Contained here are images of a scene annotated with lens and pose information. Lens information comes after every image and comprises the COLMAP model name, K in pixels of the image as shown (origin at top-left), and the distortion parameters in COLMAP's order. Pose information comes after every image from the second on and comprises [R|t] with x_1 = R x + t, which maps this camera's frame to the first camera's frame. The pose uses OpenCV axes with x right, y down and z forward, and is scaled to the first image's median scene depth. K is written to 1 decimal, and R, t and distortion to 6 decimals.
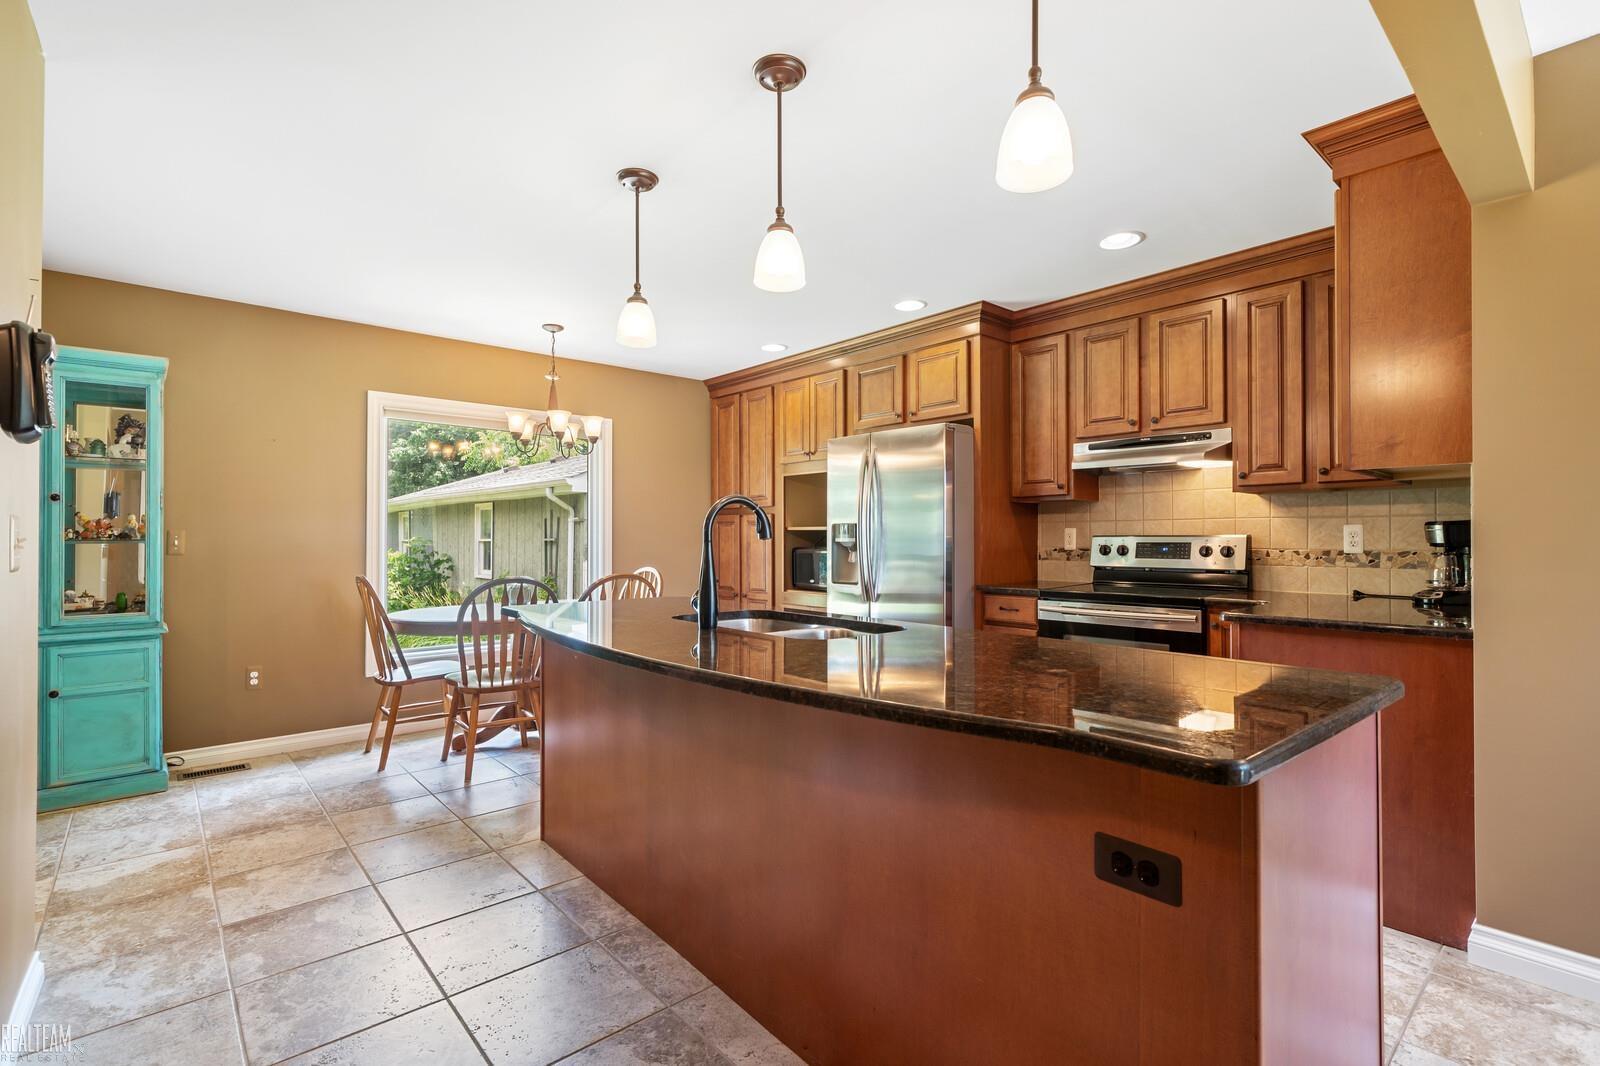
lens RADIAL K [[734.0, 0, 792.6], [0, 734.0, 536.0], [0, 0, 1]] dist [0.002916, -0.001562]
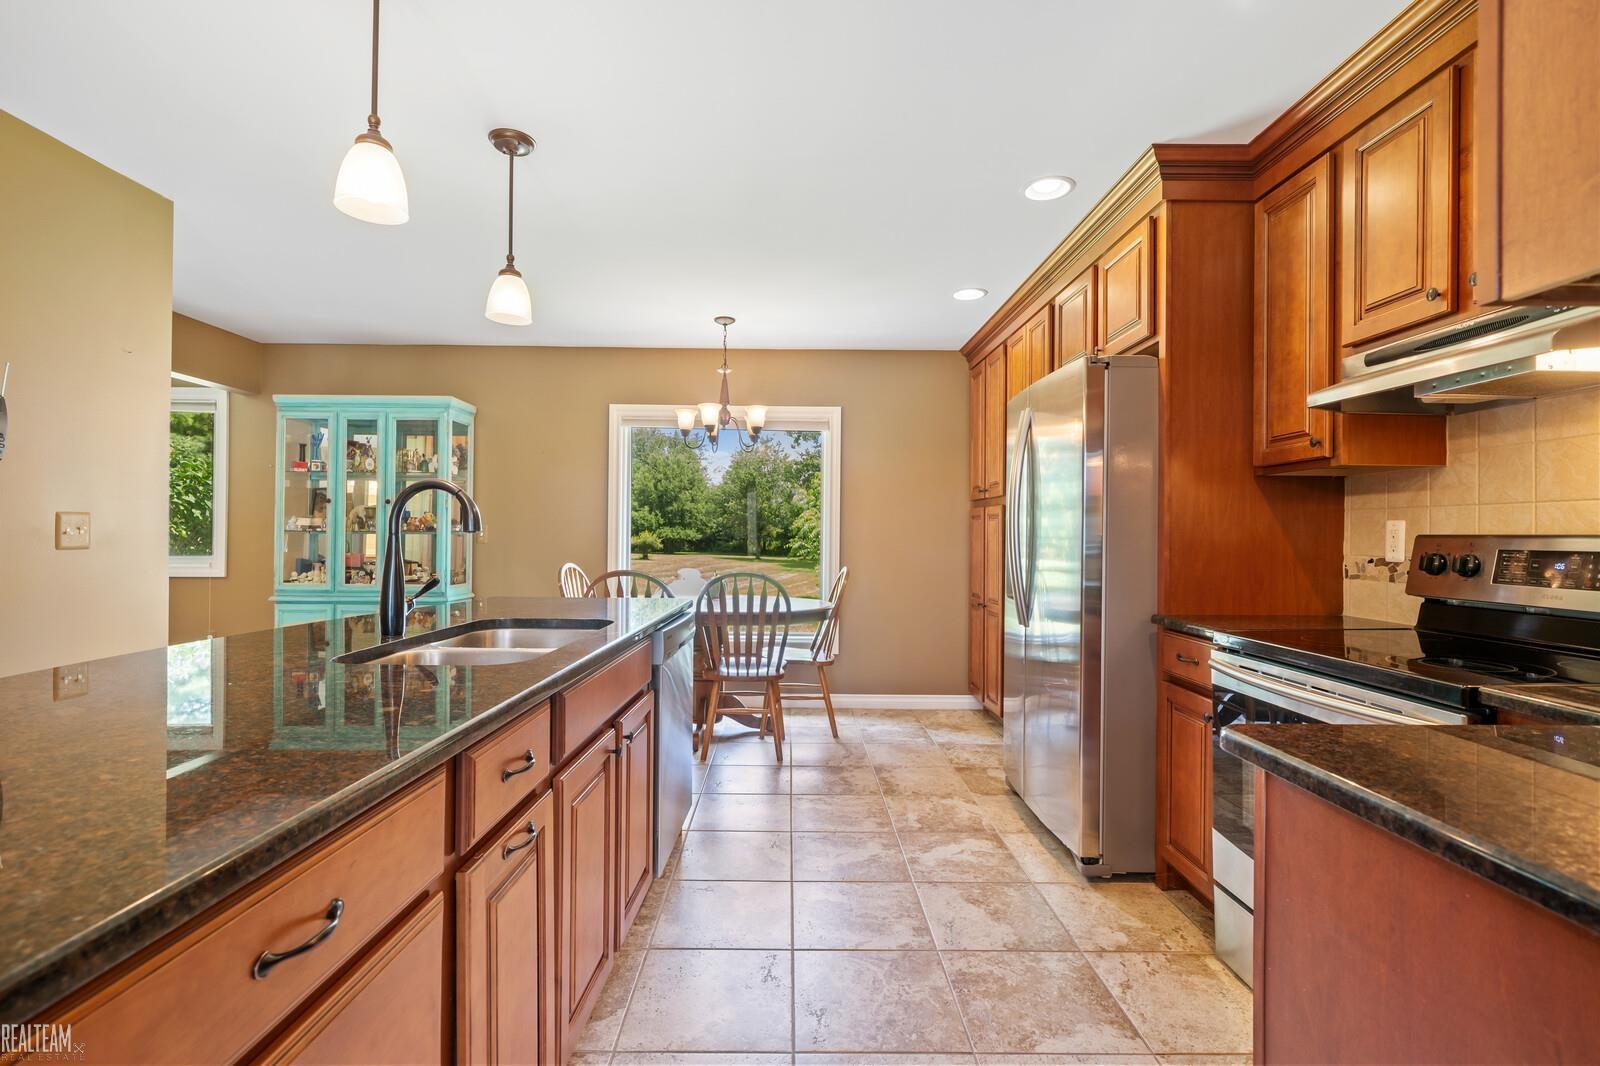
lens RADIAL K [[734.0, 0, 795.2], [0, 734.0, 531.6], [0, 0, 1]] dist [0.002916, -0.001562]
pose [[0.755297, 0.005122, -0.655363, 0.440140], [-0.008203, 0.999965, -0.001638, 0.001576], [0.655332, 0.006613, 0.755312, 0.356677]]
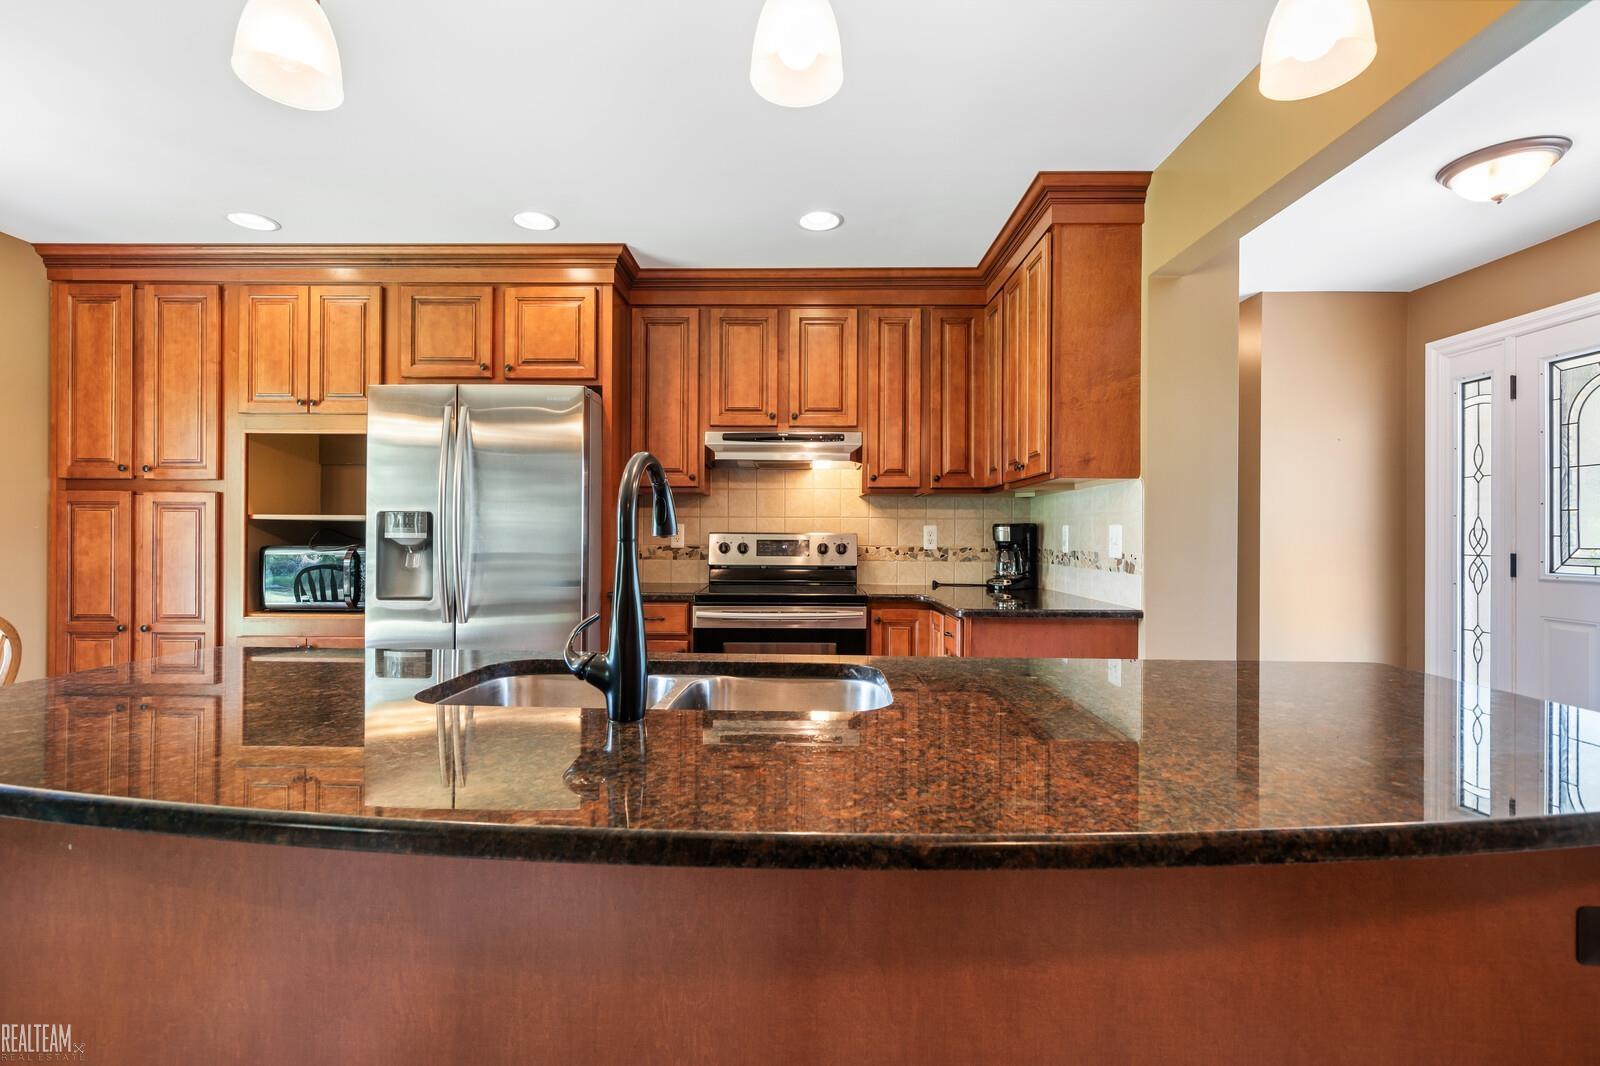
lens RADIAL K [[734.0, 0, 789.3], [0, 734.0, 530.9], [0, 0, 1]] dist [0.002916, -0.001562]
pose [[0.670887, 0.009688, 0.741496, -0.224101], [-0.009258, 0.999946, -0.004689, 0.001032], [-0.741501, -0.003719, 0.670941, 0.318750]]
